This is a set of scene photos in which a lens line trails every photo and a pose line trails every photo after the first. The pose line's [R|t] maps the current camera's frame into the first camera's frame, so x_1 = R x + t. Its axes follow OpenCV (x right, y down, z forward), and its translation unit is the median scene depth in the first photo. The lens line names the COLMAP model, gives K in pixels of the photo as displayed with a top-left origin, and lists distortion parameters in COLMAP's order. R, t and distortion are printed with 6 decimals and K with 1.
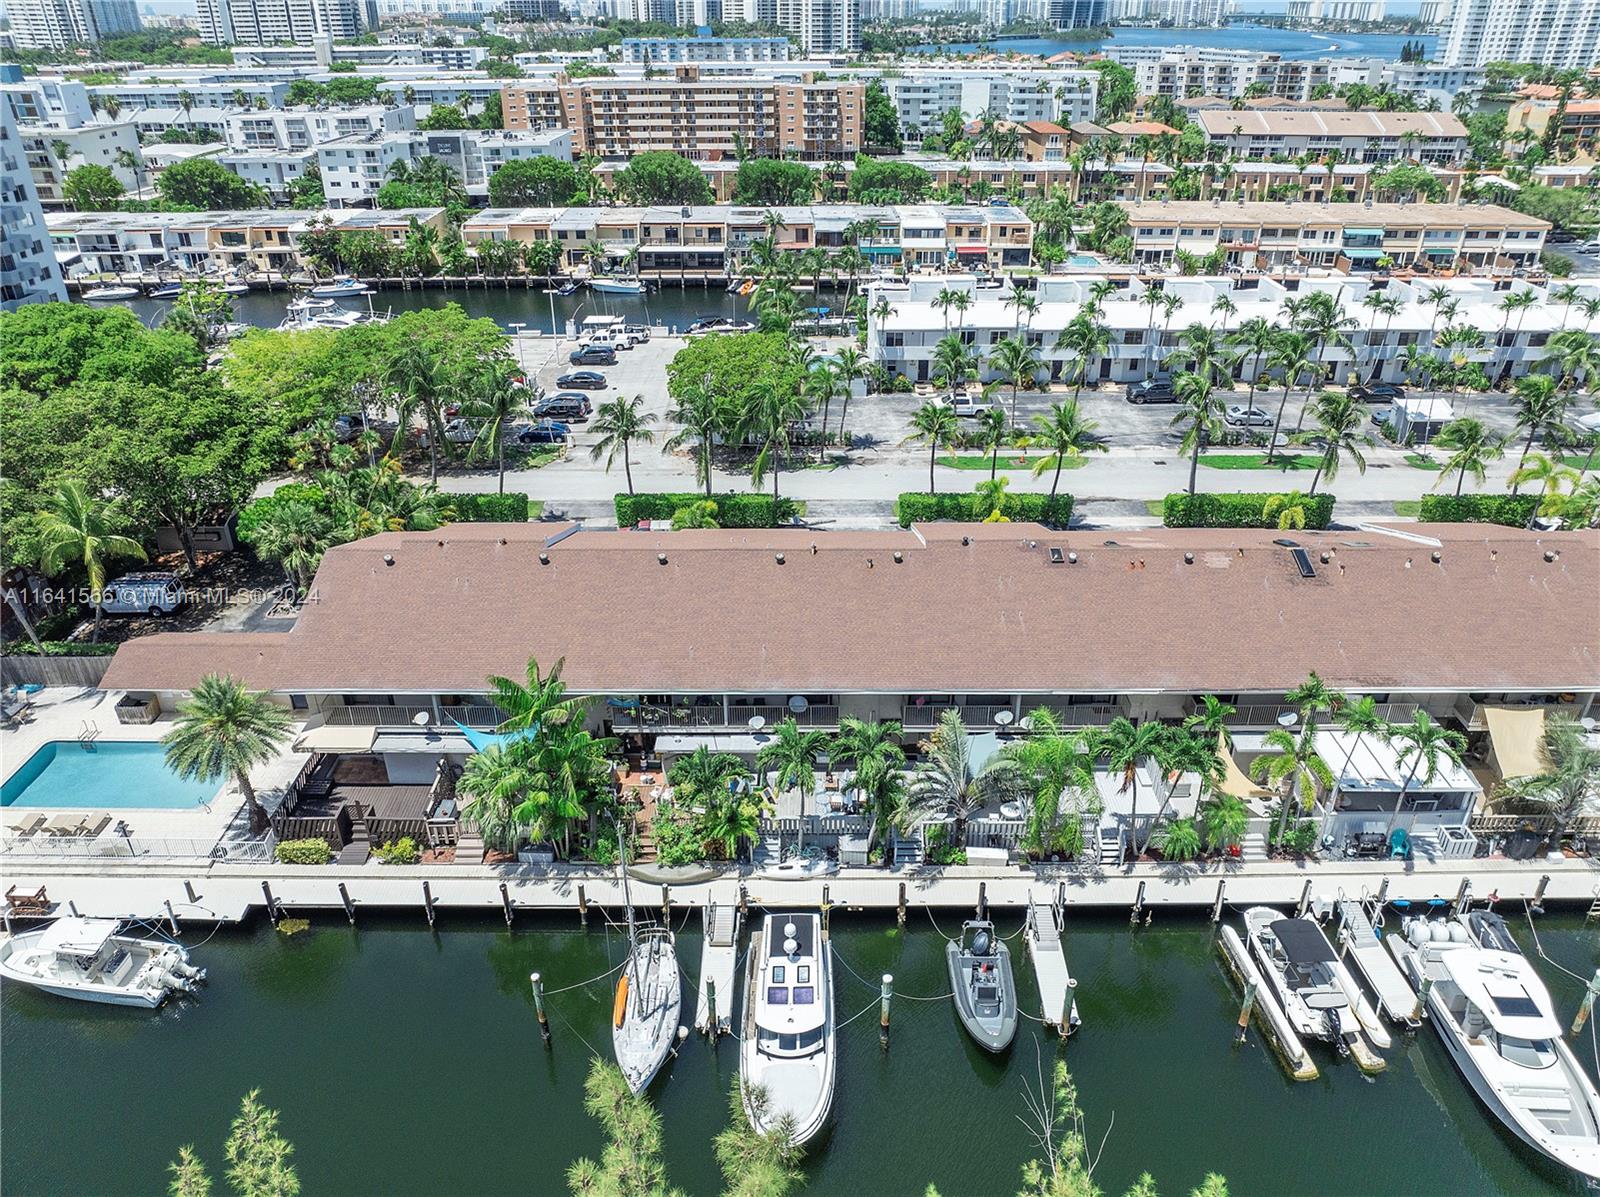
lens RADIAL K [[1169.7, 0, 800.0], [0, 1169.7, 598.5], [0, 0, 1]] dist [-0.001918, 0.000950]
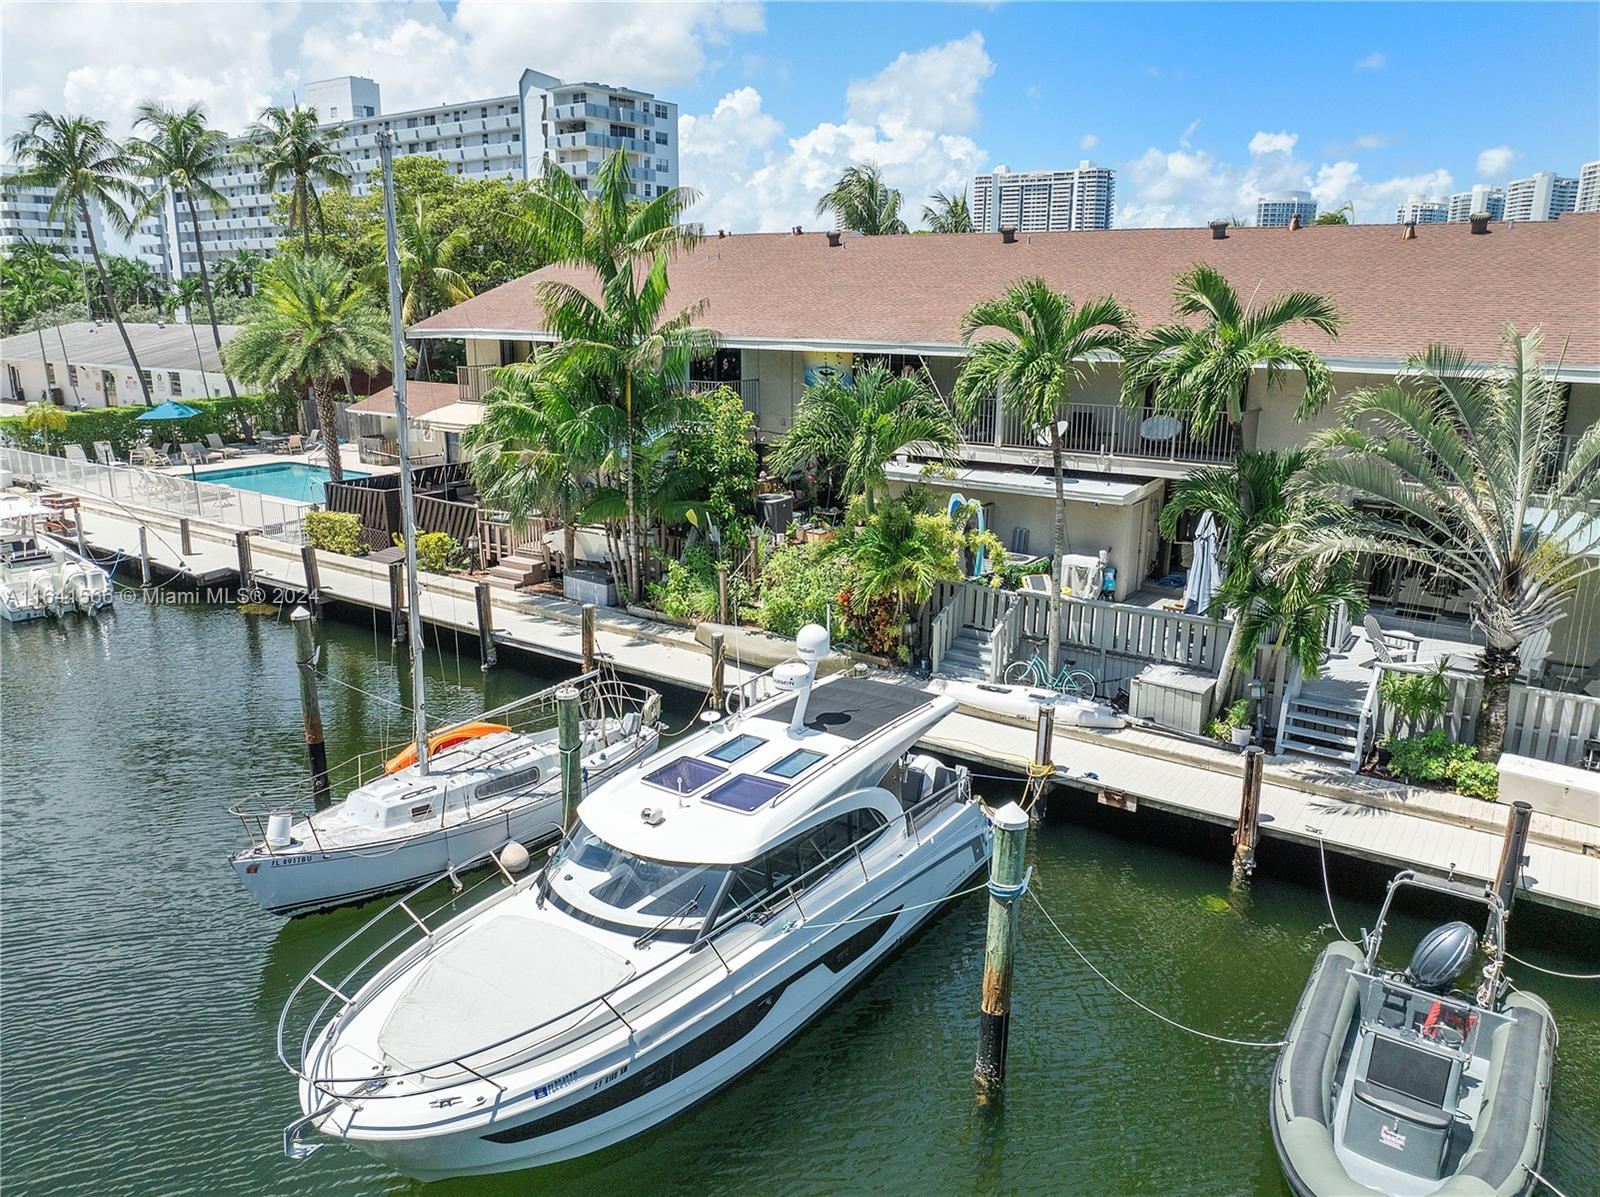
lens RADIAL K [[1169.7, 0, 800.0], [0, 1169.7, 598.5], [0, 0, 1]] dist [-0.001918, 0.000950]
pose [[0.826129, 0.154713, -0.541825, 0.152580], [-0.267234, 0.954126, -0.135014, 0.274525], [0.496081, 0.256333, 0.829576, 0.608838]]
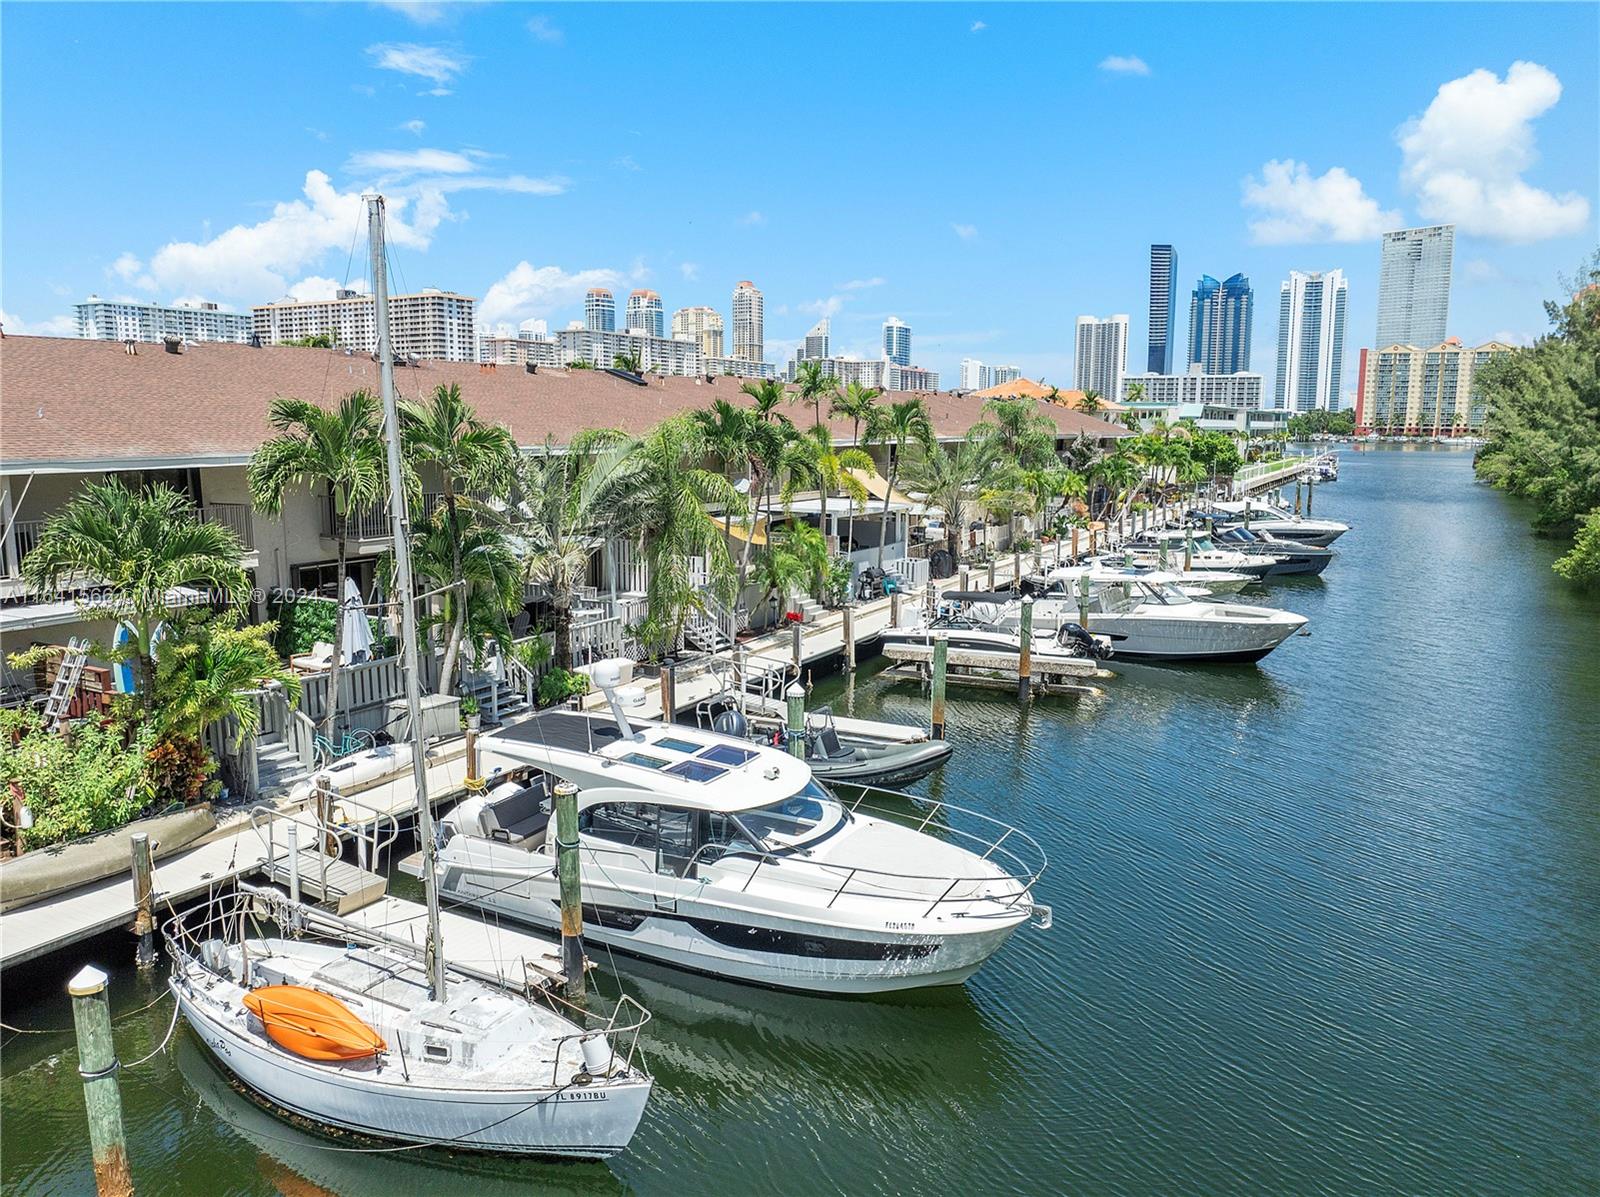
lens RADIAL K [[1169.7, 0, 800.0], [0, 1169.7, 598.5], [0, 0, 1]] dist [-0.001918, 0.000950]
pose [[0.499202, -0.137254, 0.855546, -0.296125], [0.402687, 0.911019, -0.088810, 0.281465], [-0.767229, 0.388851, 0.510053, 0.613717]]
